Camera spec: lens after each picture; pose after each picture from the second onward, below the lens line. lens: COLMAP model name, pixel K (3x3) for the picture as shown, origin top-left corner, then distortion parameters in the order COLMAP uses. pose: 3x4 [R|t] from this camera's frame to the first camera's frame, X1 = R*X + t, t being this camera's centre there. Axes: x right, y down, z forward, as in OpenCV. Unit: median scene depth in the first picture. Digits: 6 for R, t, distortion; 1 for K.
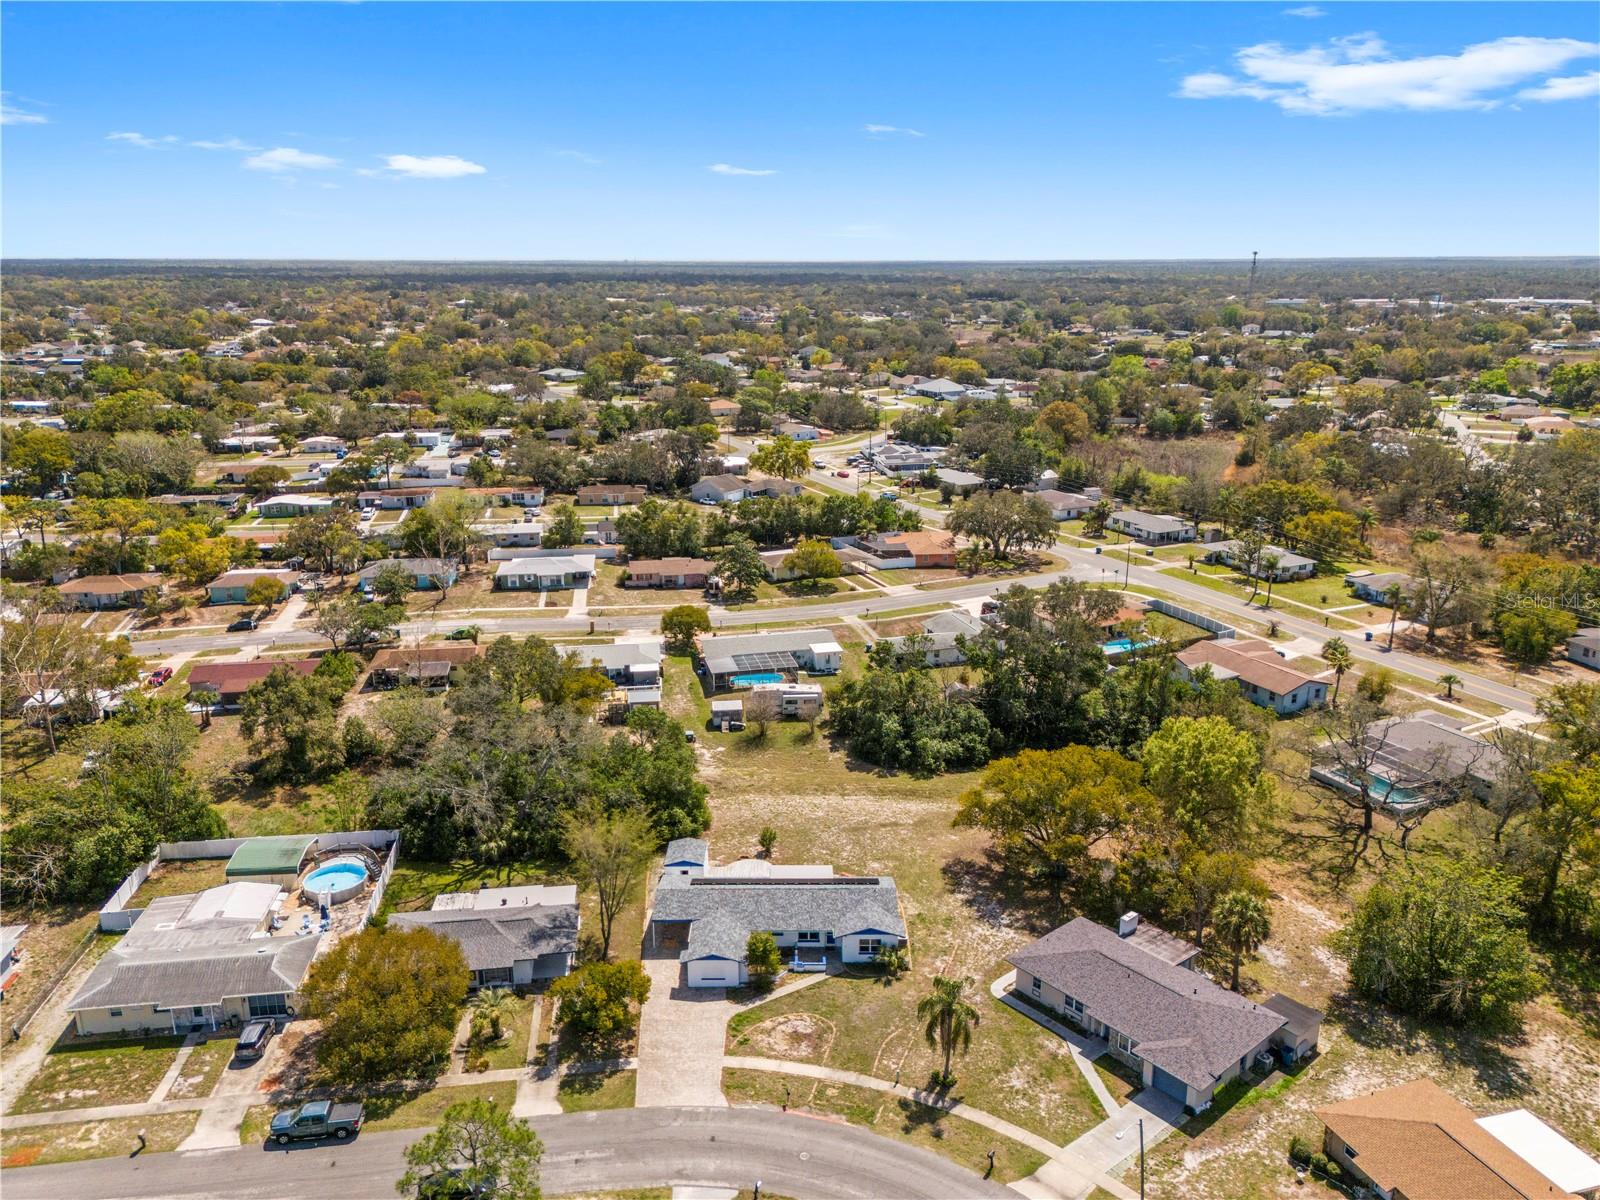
lens RADIAL K [[1169.6, 0, 799.5], [0, 1169.6, 618.1], [0, 0, 1]] dist [0.084142, -0.083832]
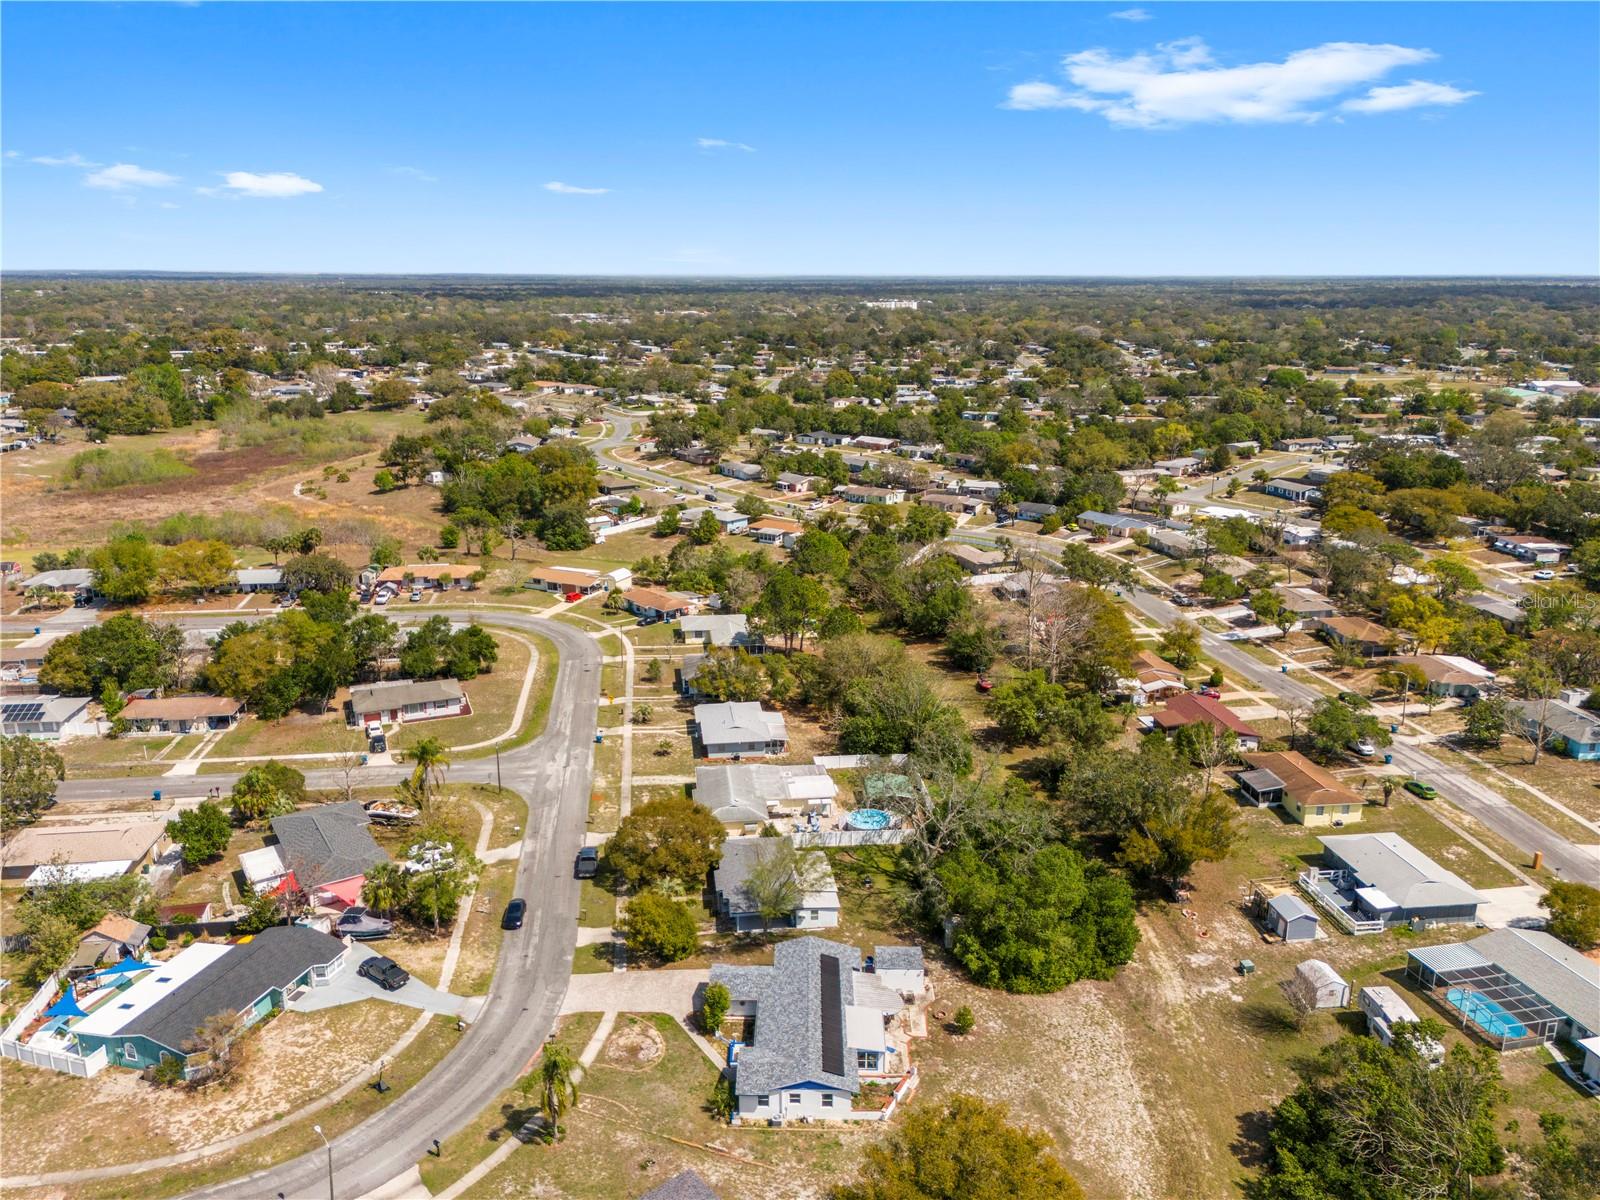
lens RADIAL K [[1169.6, 0, 799.5], [0, 1169.6, 618.1], [0, 0, 1]] dist [0.084142, -0.083832]
pose [[-0.011198, 0.280167, -0.959886, 0.885526], [-0.295214, 0.916231, 0.270869, -0.351228], [0.955366, 0.286404, 0.072450, 0.855458]]
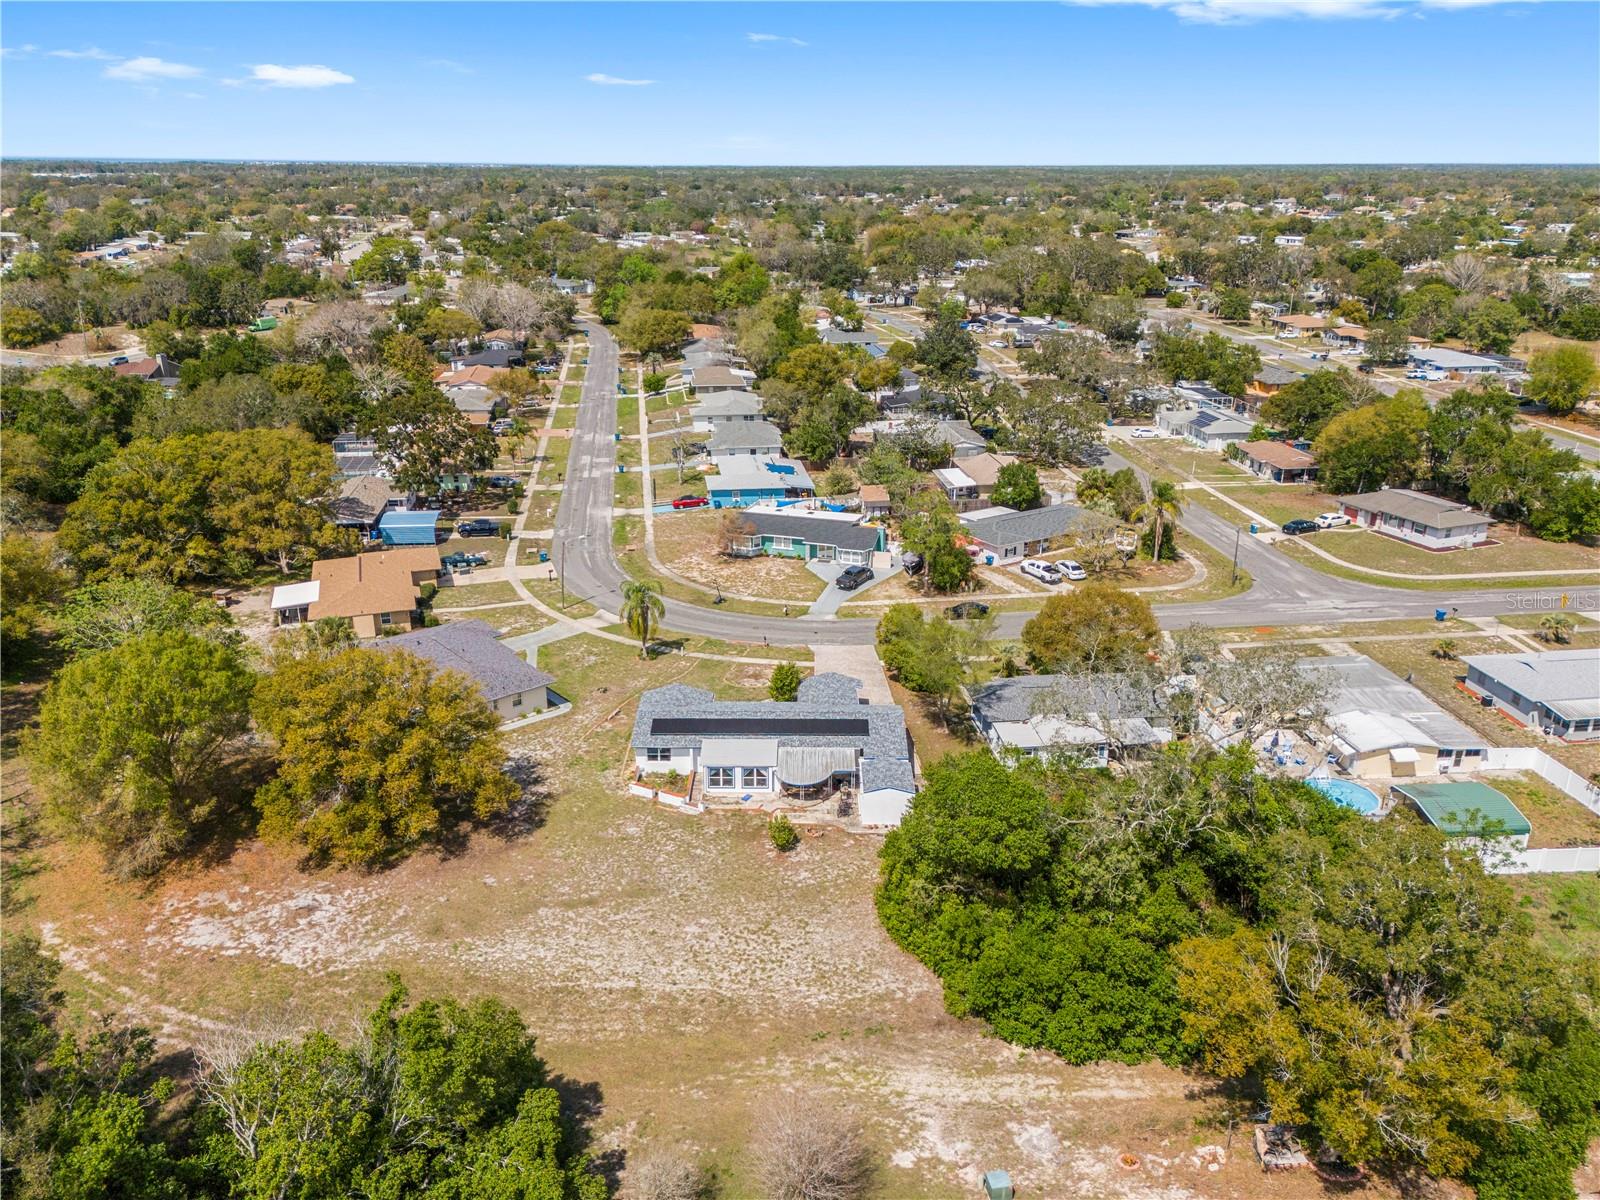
lens RADIAL K [[1181.7, 0, 798.7], [0, 1181.7, 626.8], [0, 0, 1]] dist [0.145055, -0.313875]
pose [[-0.999967, -0.006108, 0.005306, -0.047499], [-0.001502, 0.784530, 0.620089, -0.394553], [-0.007950, 0.620060, -0.784514, 1.728548]]
